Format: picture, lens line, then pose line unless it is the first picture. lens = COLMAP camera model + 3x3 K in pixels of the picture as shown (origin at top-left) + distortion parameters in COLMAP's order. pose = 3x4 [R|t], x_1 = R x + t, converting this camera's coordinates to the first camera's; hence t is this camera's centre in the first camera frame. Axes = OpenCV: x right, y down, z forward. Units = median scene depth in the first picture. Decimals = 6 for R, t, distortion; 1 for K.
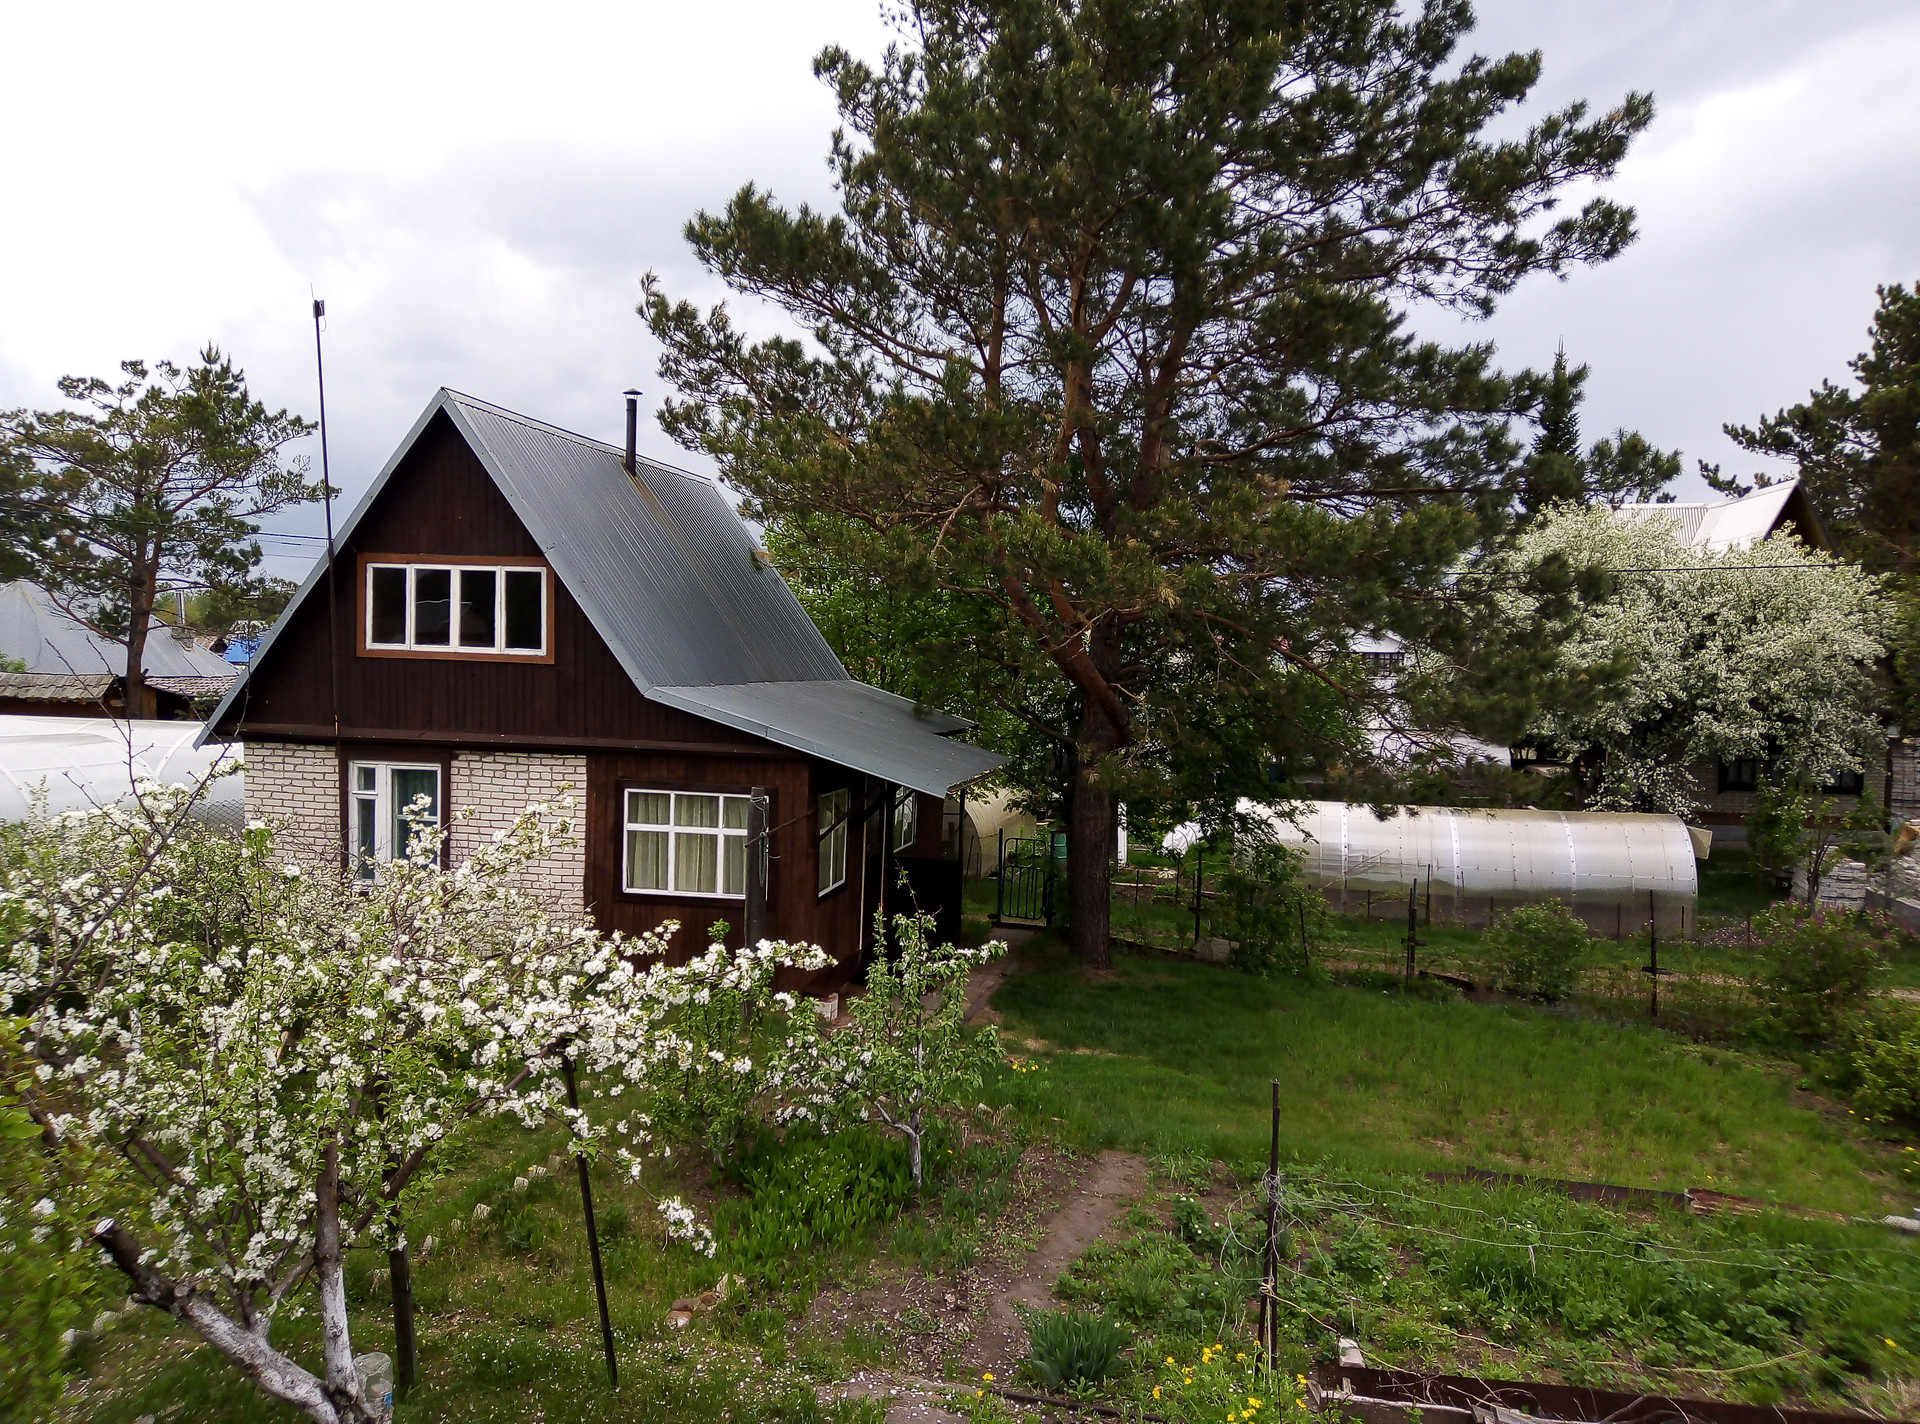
lens RADIAL K [[1411.5, 0, 960.0], [0, 1411.5, 712.0], [0, 0, 1]] dist [0.059844, -0.004330]
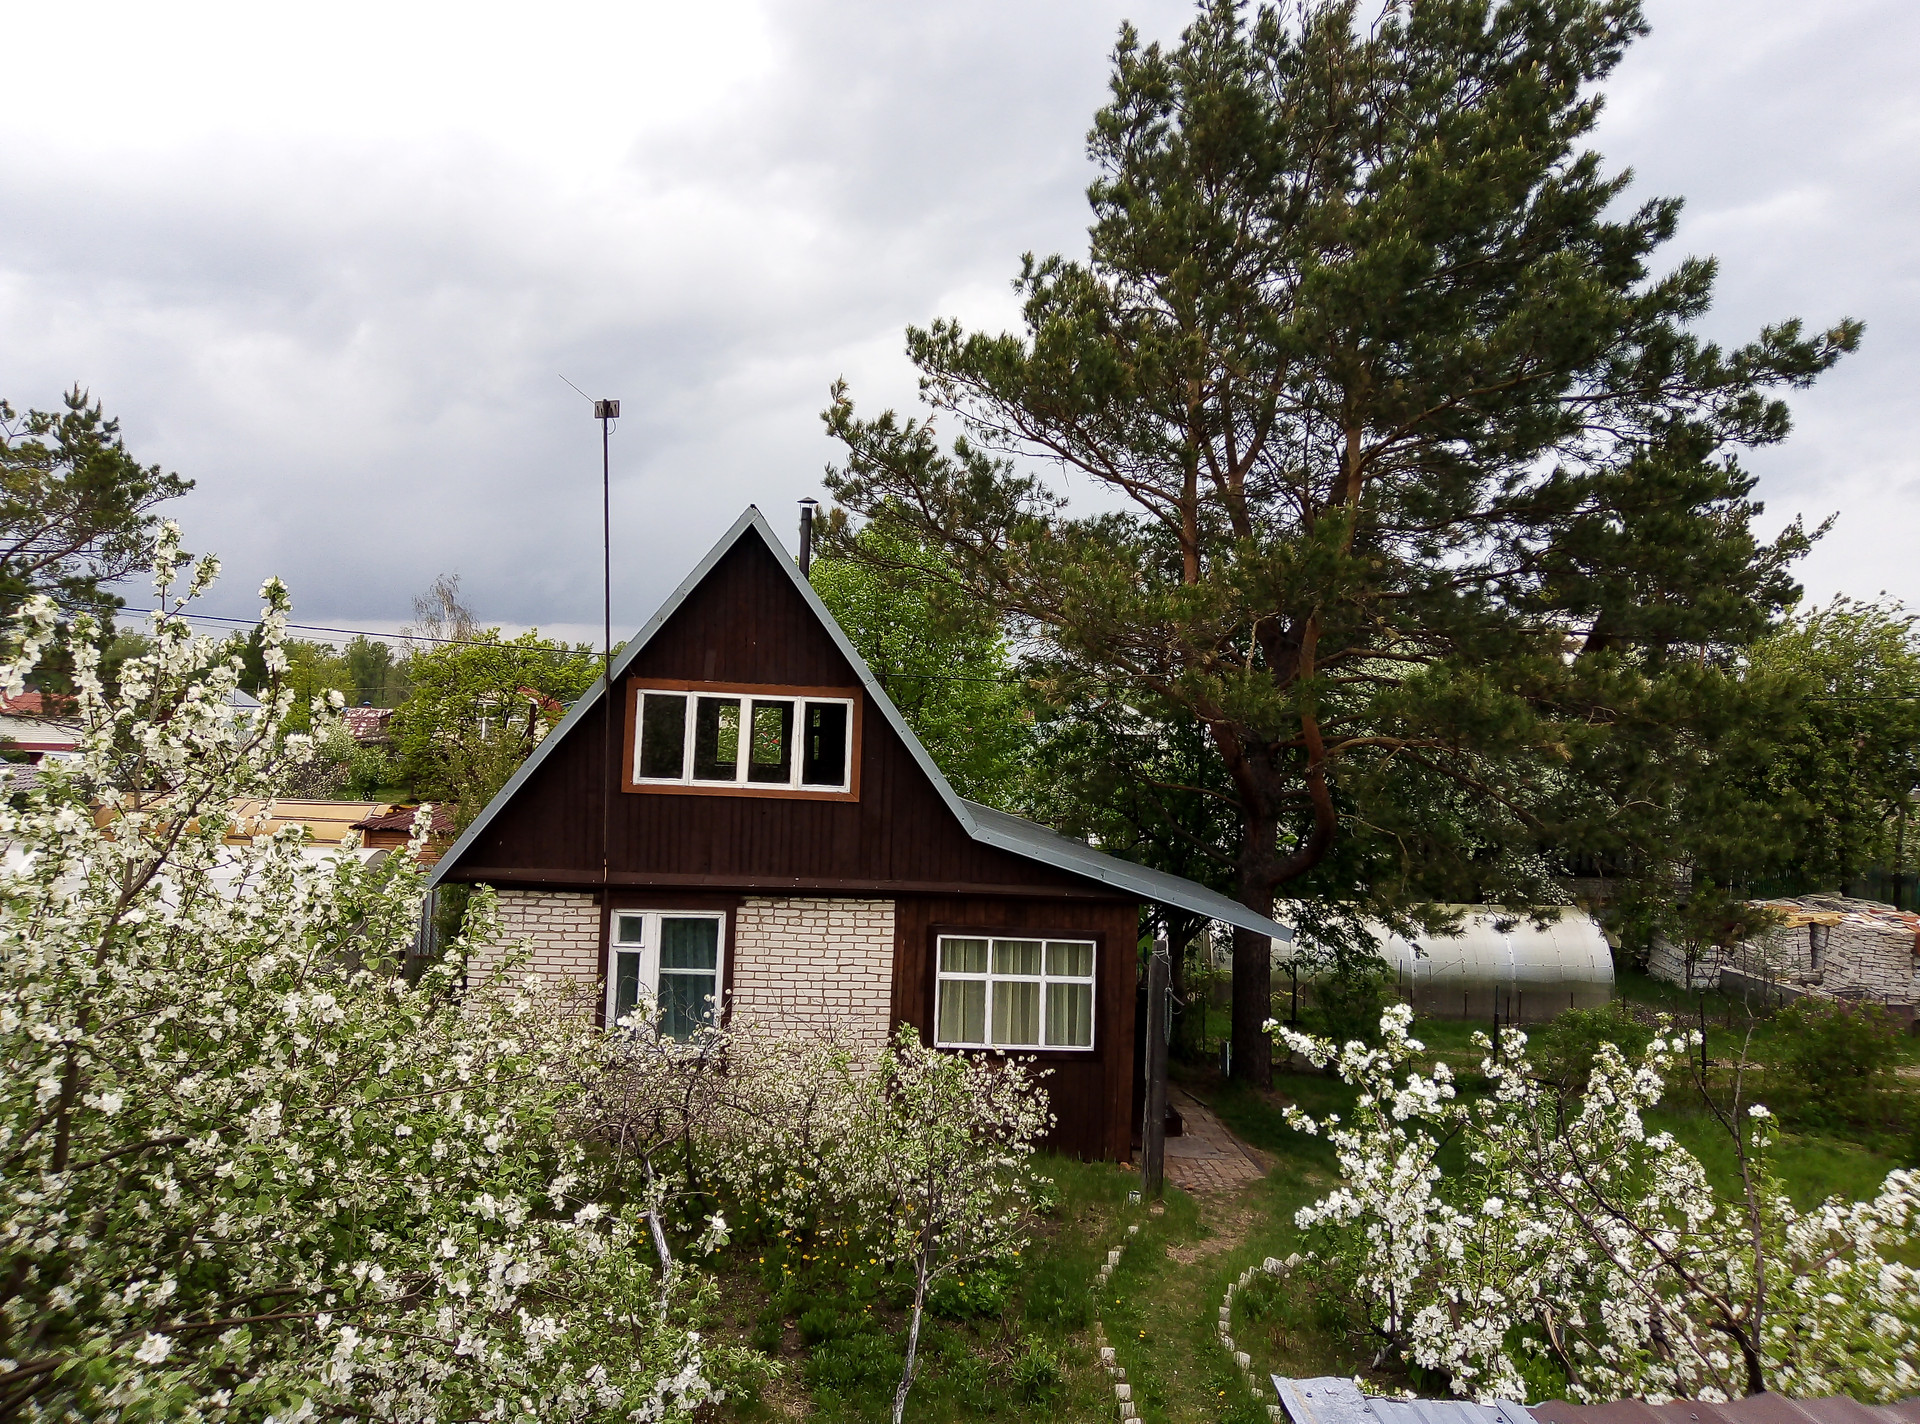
lens RADIAL K [[1411.5, 0, 960.0], [0, 1411.5, 712.0], [0, 0, 1]] dist [0.059844, -0.004330]
pose [[0.957876, 0.015175, 0.286781, -0.485447], [-0.002626, 0.999024, -0.044091, -0.051673], [-0.287170, 0.041480, 0.956981, 0.088382]]
